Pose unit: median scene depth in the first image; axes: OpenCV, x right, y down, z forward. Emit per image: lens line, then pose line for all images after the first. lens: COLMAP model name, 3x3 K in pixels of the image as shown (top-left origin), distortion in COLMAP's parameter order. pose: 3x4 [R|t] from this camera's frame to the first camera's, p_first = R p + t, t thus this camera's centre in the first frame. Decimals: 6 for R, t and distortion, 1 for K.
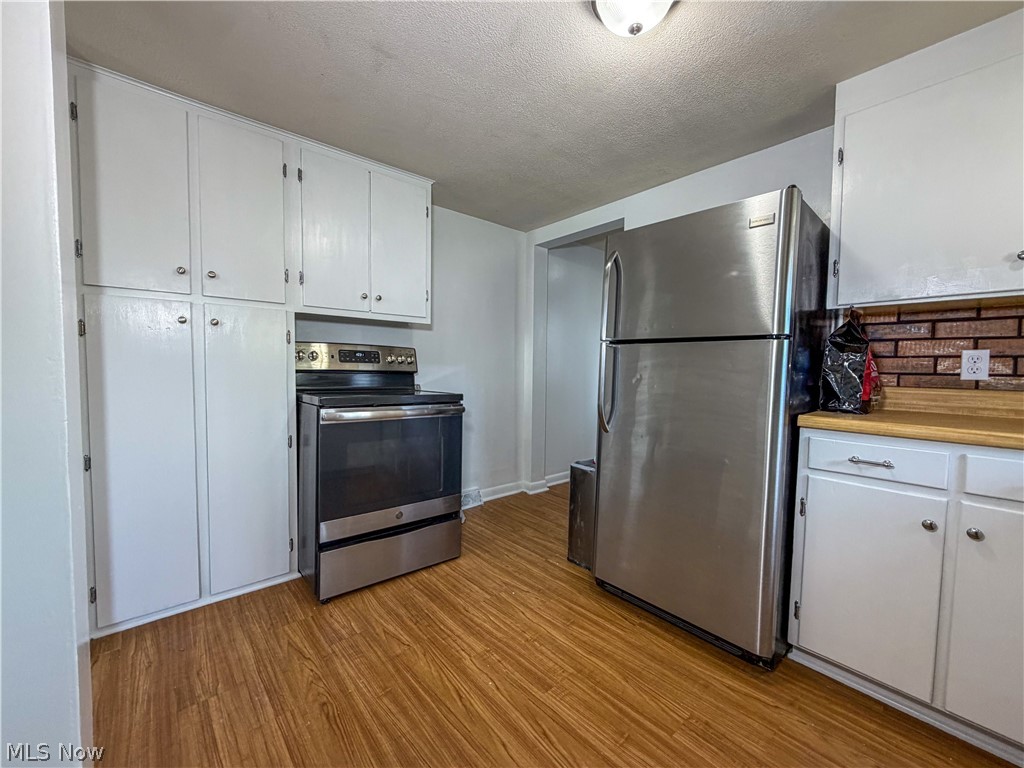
lens RADIAL K [[410.1, 0, 507.9], [0, 410.1, 386.1], [0, 0, 1]] dist [0.000902, 0.000739]
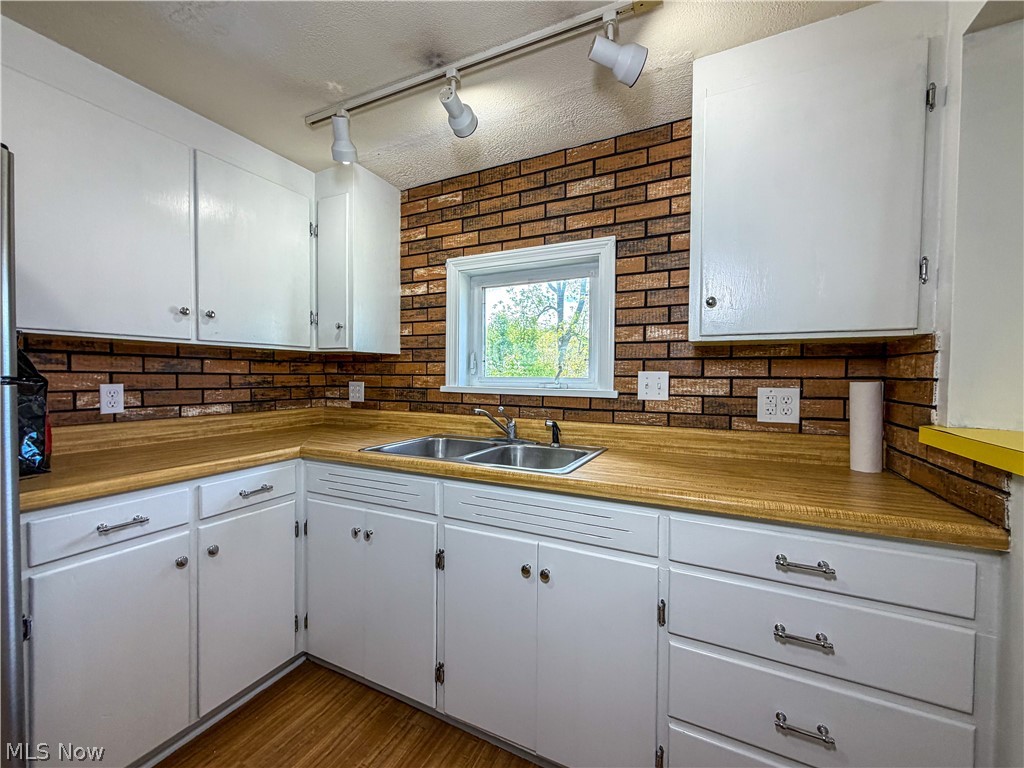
lens RADIAL K [[410.1, 0, 508.3], [0, 410.1, 384.6], [0, 0, 1]] dist [0.000902, 0.000739]
pose [[-0.376973, -0.037401, 0.925469, -0.183167], [0.034348, 0.997933, 0.054321, -0.108724], [-0.925587, 0.052266, -0.374909, 0.469721]]
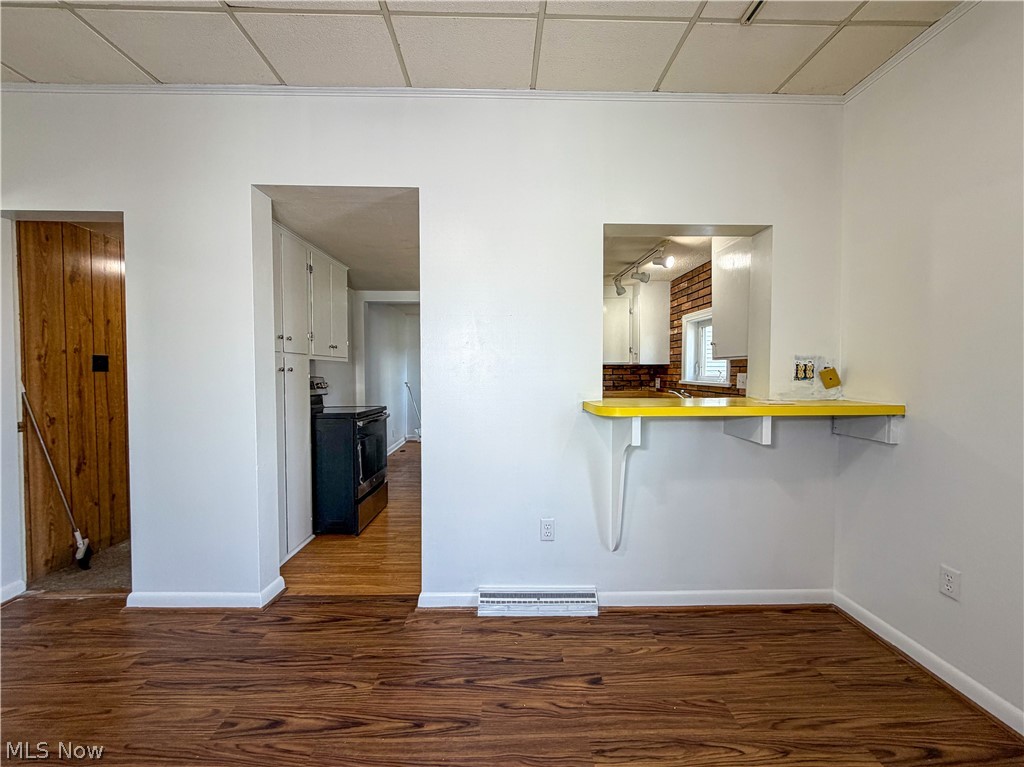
lens RADIAL K [[410.1, 0, 511.9], [0, 410.1, 385.5], [0, 0, 1]] dist [0.000902, 0.000739]
pose [[0.644339, -0.039082, 0.763741, -1.544027], [0.046548, 0.998846, 0.011842, -0.088743], [-0.763322, 0.027920, 0.645415, -0.687423]]
